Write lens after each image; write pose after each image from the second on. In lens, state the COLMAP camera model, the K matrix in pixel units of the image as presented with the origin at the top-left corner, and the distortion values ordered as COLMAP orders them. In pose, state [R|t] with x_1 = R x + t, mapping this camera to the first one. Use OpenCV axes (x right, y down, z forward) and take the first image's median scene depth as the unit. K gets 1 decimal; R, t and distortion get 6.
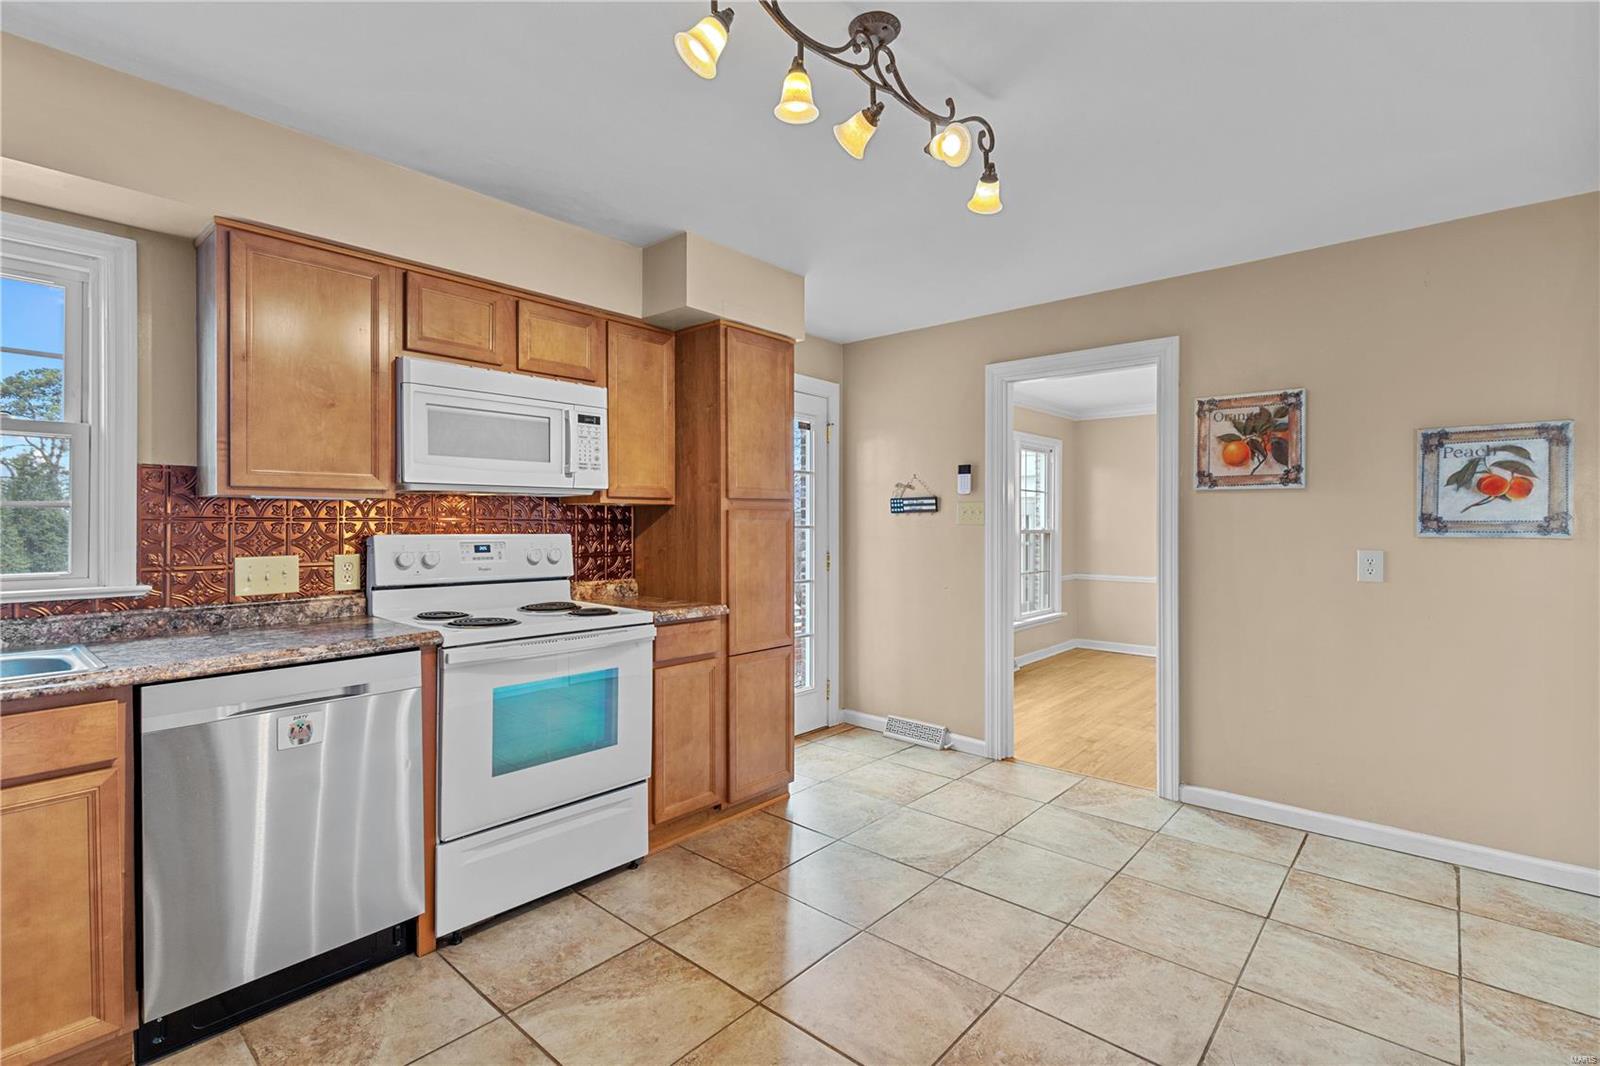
lens RADIAL K [[741.2, 0, 810.1], [0, 741.2, 531.3], [0, 0, 1]] dist [0.038623, -0.005047]
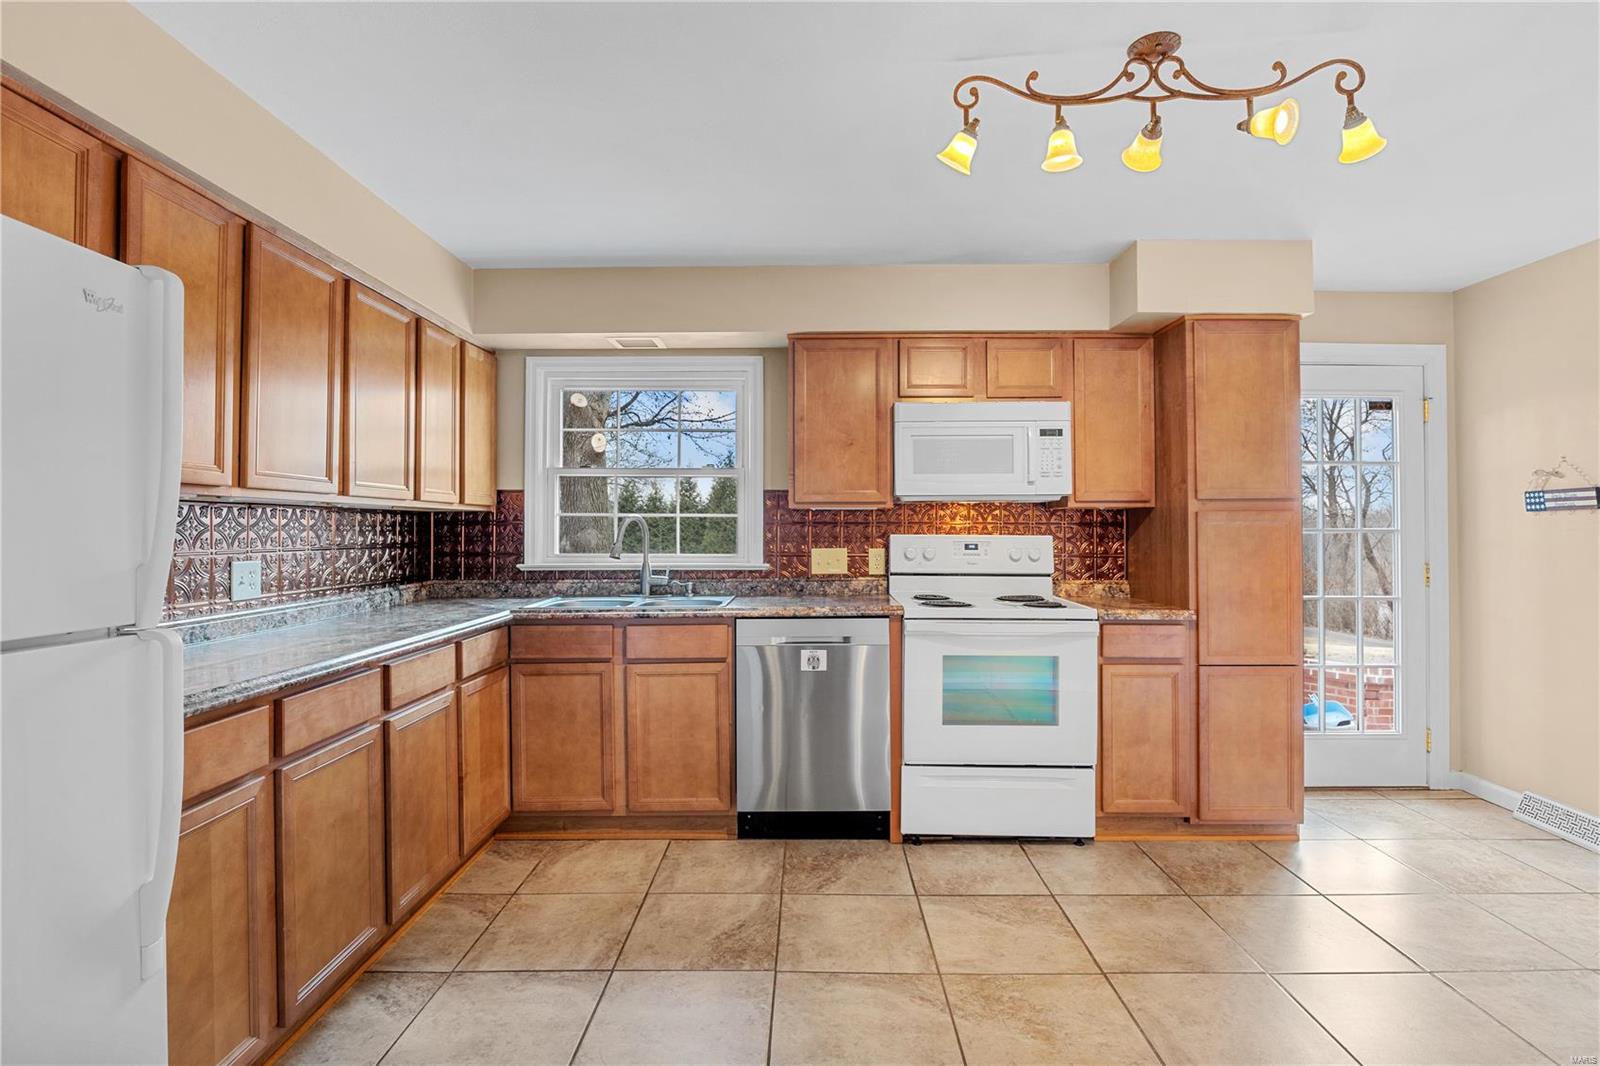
lens RADIAL K [[741.2, 0, 810.1], [0, 741.2, 531.3], [0, 0, 1]] dist [0.038623, -0.005047]
pose [[0.691751, 0.003619, -0.722127, 0.264780], [-0.007831, 0.999966, -0.002491, 0.003289], [0.722094, 0.007378, 0.691756, -0.030791]]
